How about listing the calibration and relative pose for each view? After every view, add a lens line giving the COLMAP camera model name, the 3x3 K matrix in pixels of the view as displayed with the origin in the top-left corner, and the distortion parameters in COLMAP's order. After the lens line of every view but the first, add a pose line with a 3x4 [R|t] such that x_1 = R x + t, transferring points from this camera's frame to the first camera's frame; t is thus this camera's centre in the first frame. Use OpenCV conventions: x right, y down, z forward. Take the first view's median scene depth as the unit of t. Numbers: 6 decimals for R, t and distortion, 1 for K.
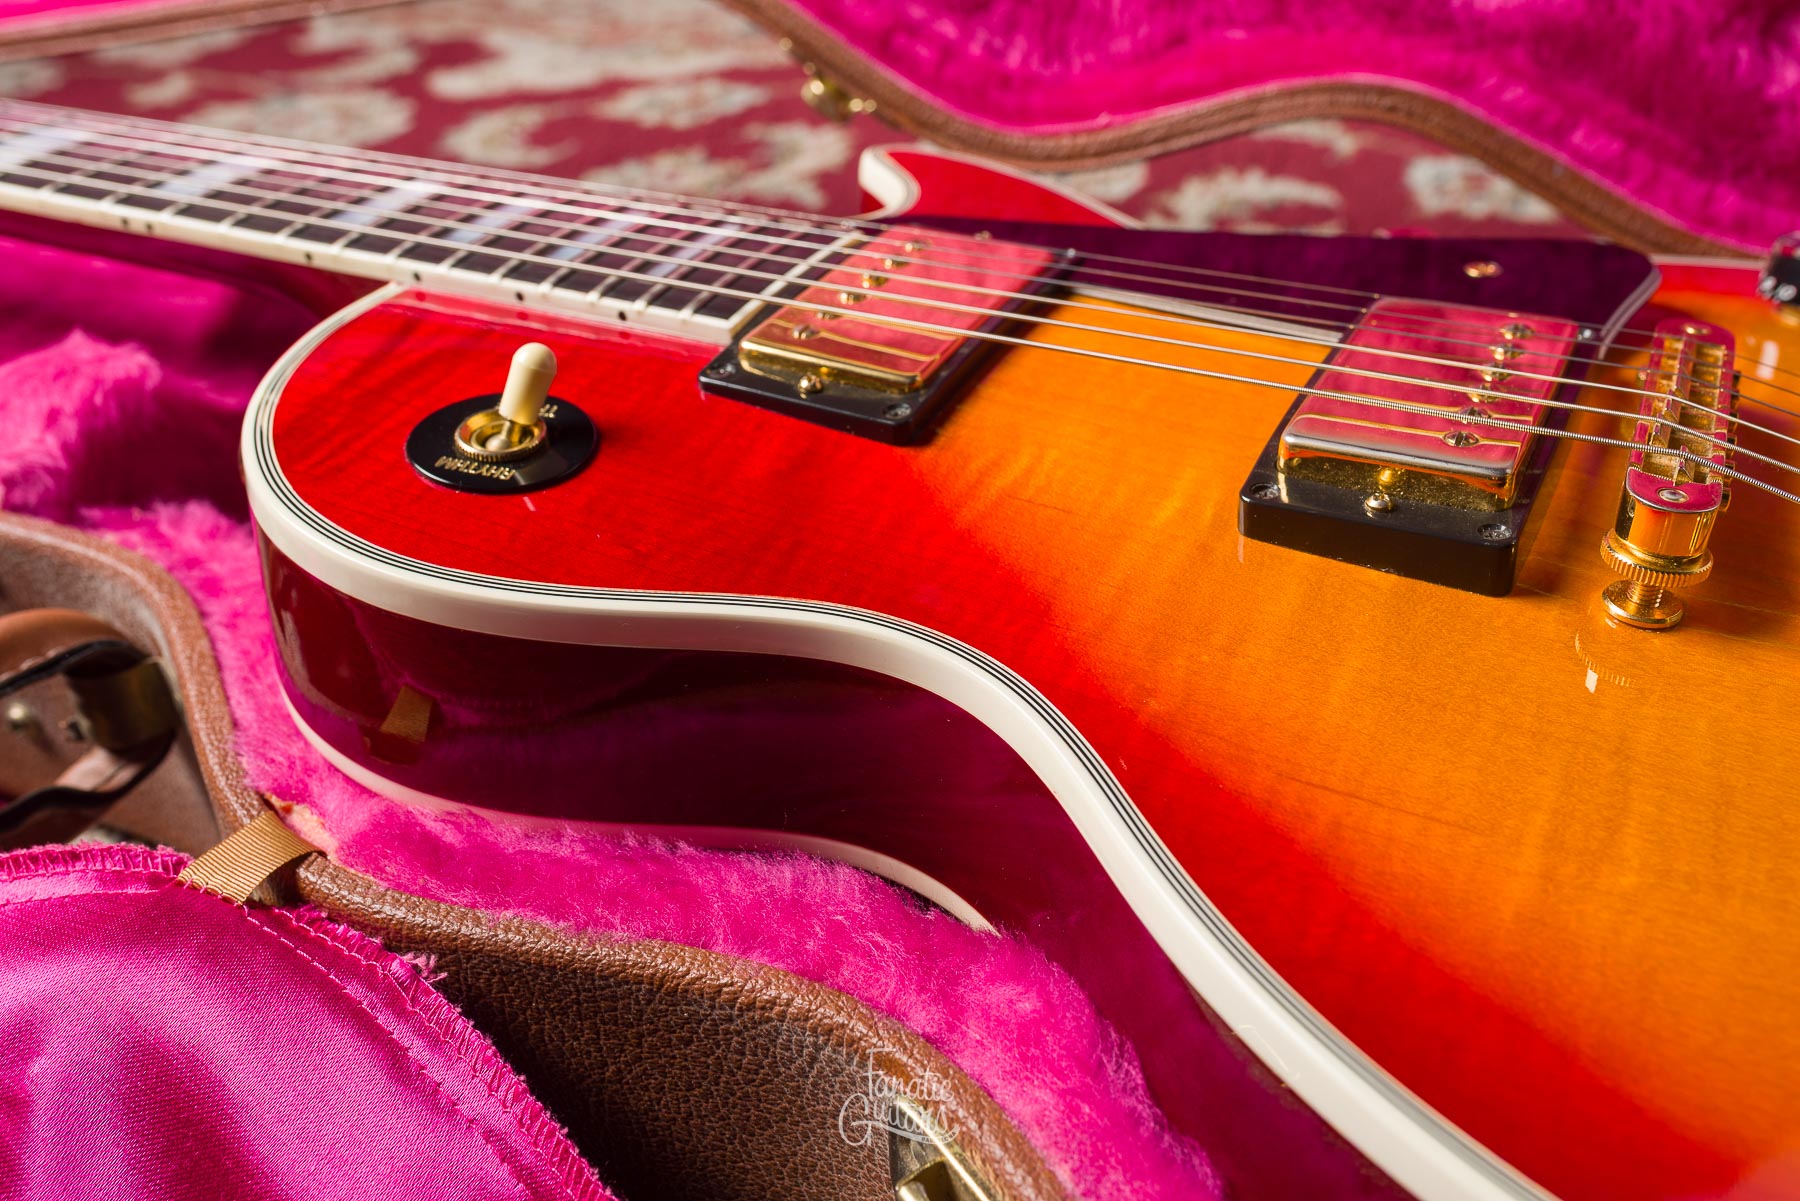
lens RADIAL K [[1810.7, 0, 900.0], [0, 1810.7, 600.5], [0, 0, 1]] dist [0.005017, -0.012430]
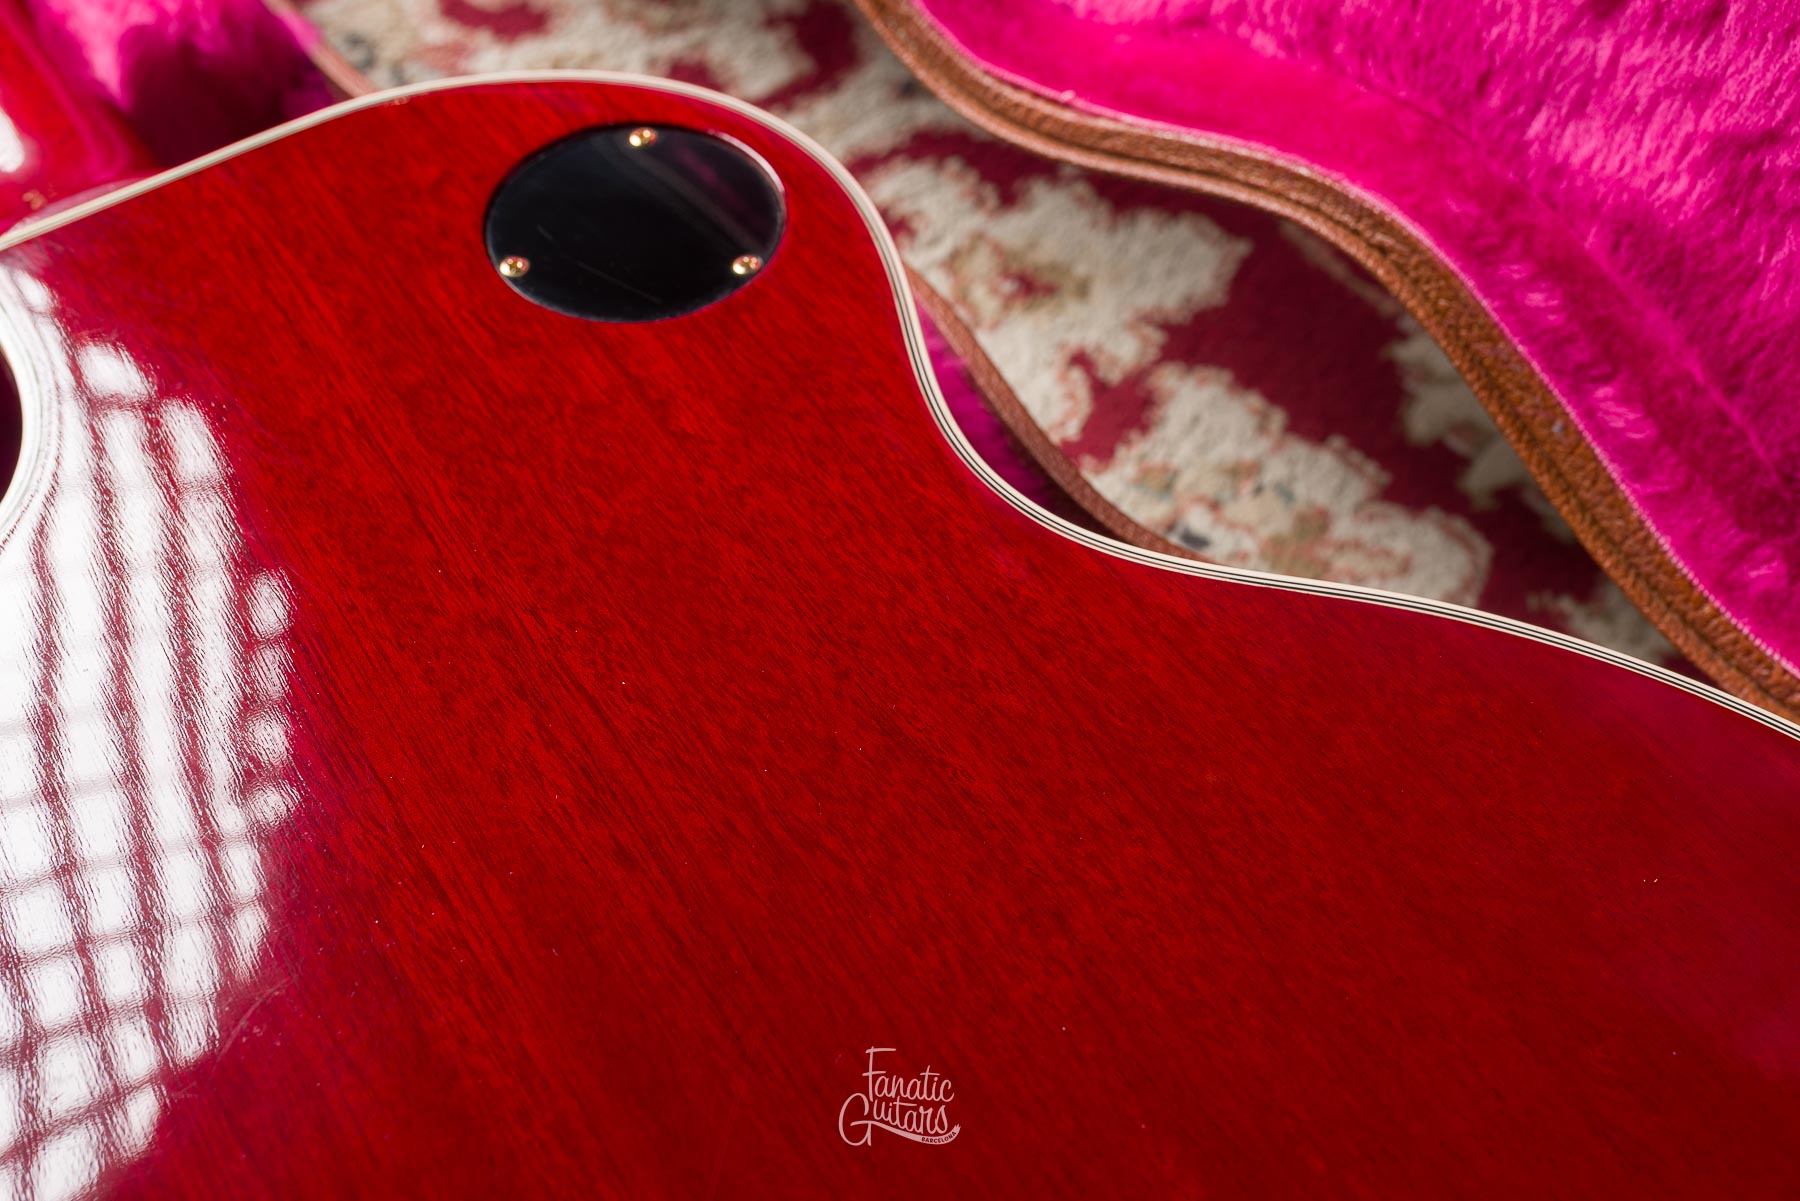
lens RADIAL K [[1810.7, 0, 900.0], [0, 1810.7, 600.5], [0, 0, 1]] dist [0.005017, -0.012430]
pose [[0.893094, 0.381999, -0.237612, 0.417915], [-0.275571, 0.882023, 0.382226, -0.475745], [0.355589, -0.275885, 0.892997, 0.351112]]
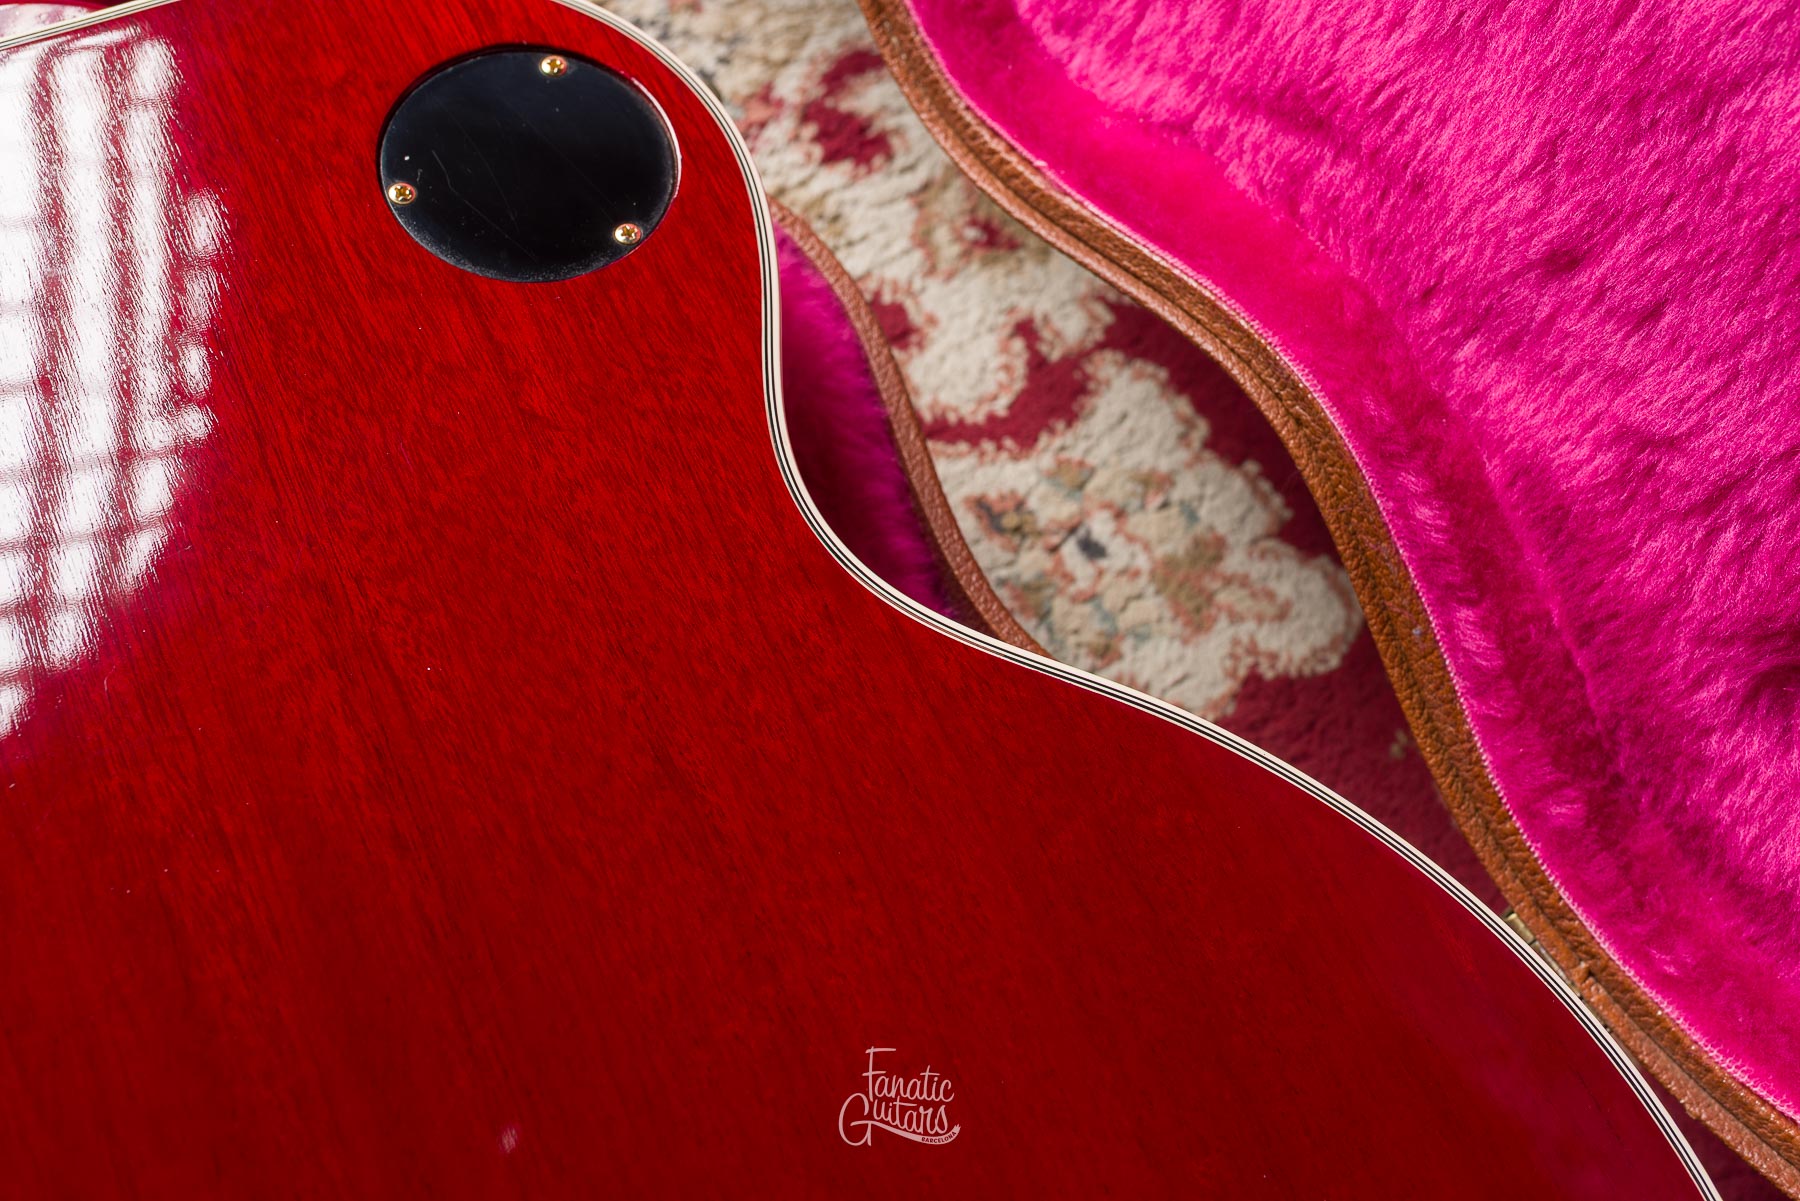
lens RADIAL K [[1801.0, 0, 900.0], [0, 1801.0, 600.5], [0, 0, 1]] dist [0.001673, 0.000013]
pose [[0.807961, 0.577844, -0.115310, 0.345765], [-0.442848, 0.724584, 0.528075, -0.681115], [0.388697, -0.375599, 0.841332, 0.402902]]
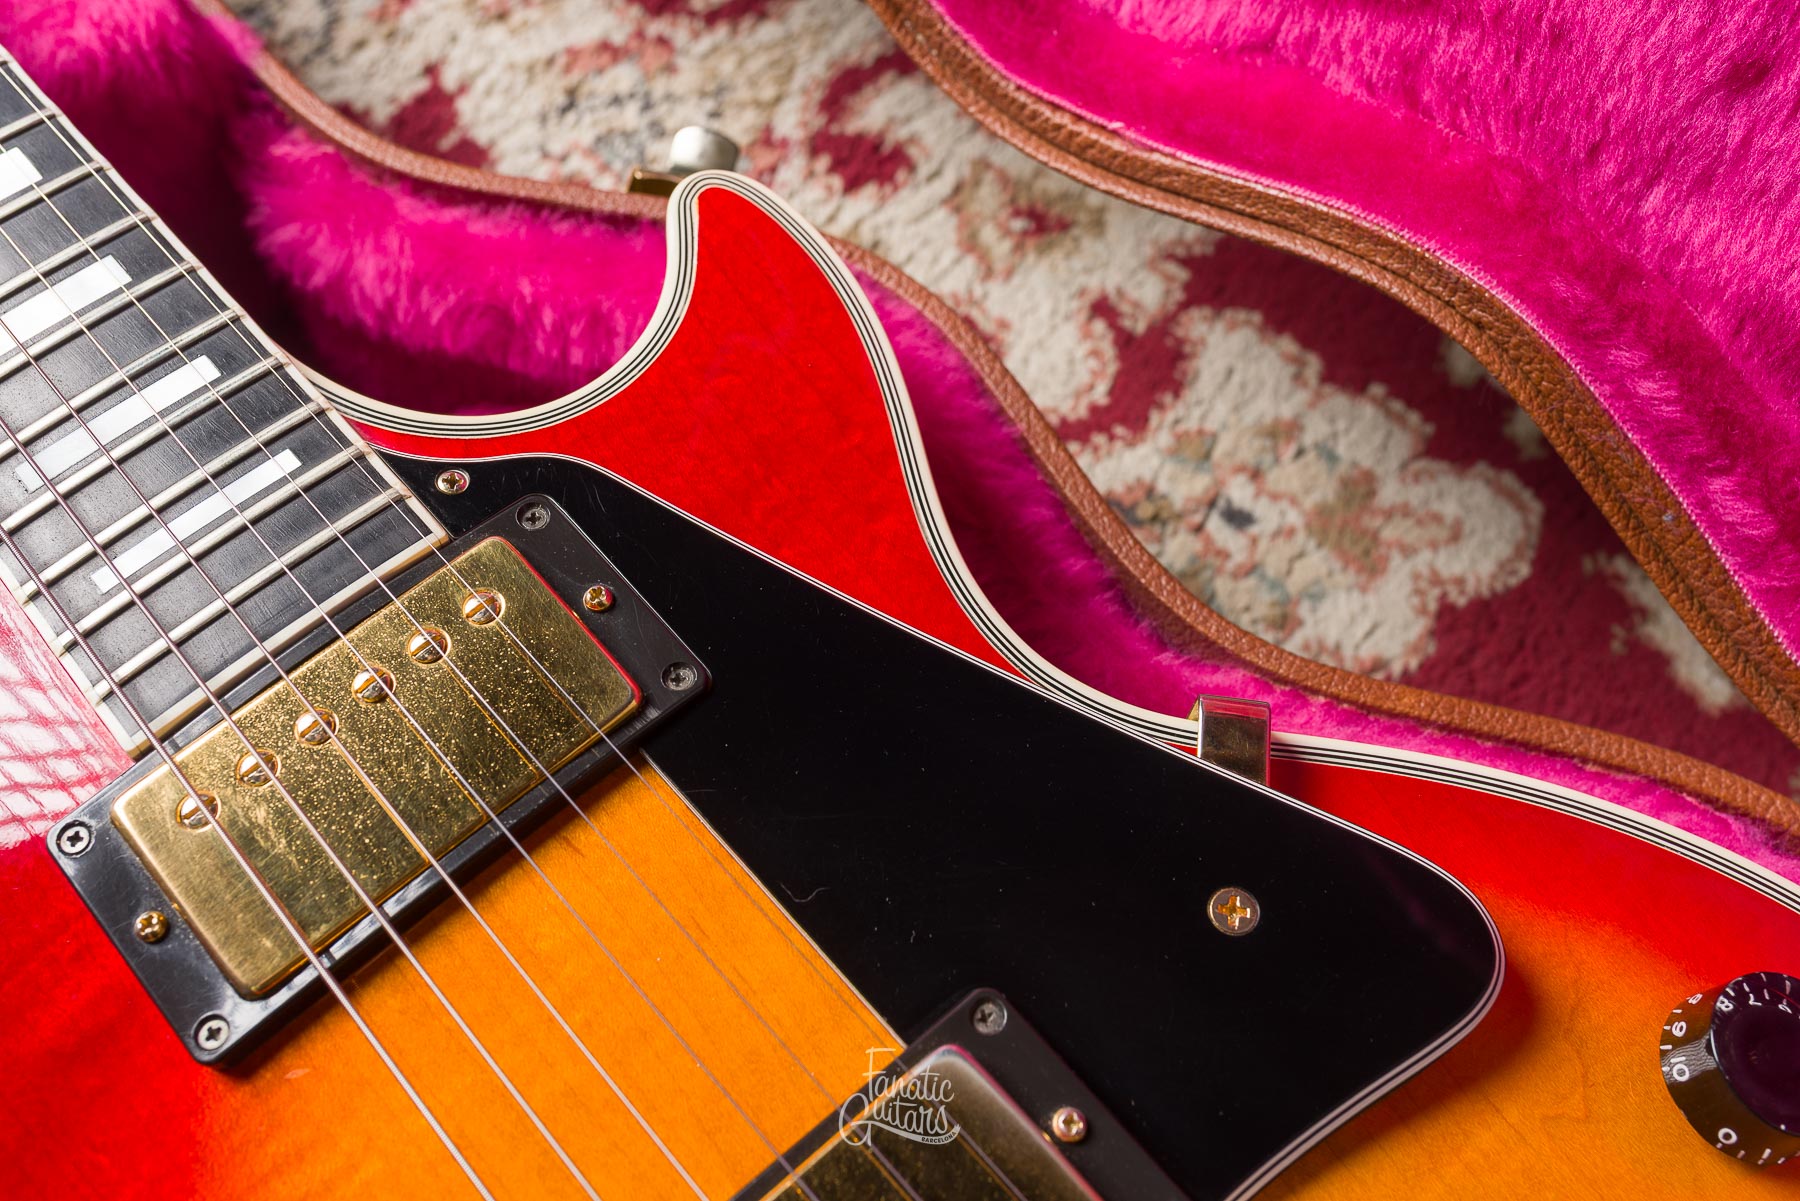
lens RADIAL K [[1810.7, 0, 900.0], [0, 1810.7, 600.5], [0, 0, 1]] dist [0.005017, -0.012430]
pose [[0.924210, 0.356572, -0.136722, 0.263619], [-0.237062, 0.816375, 0.526624, -0.624731], [0.299395, -0.454300, 0.839032, 0.451135]]
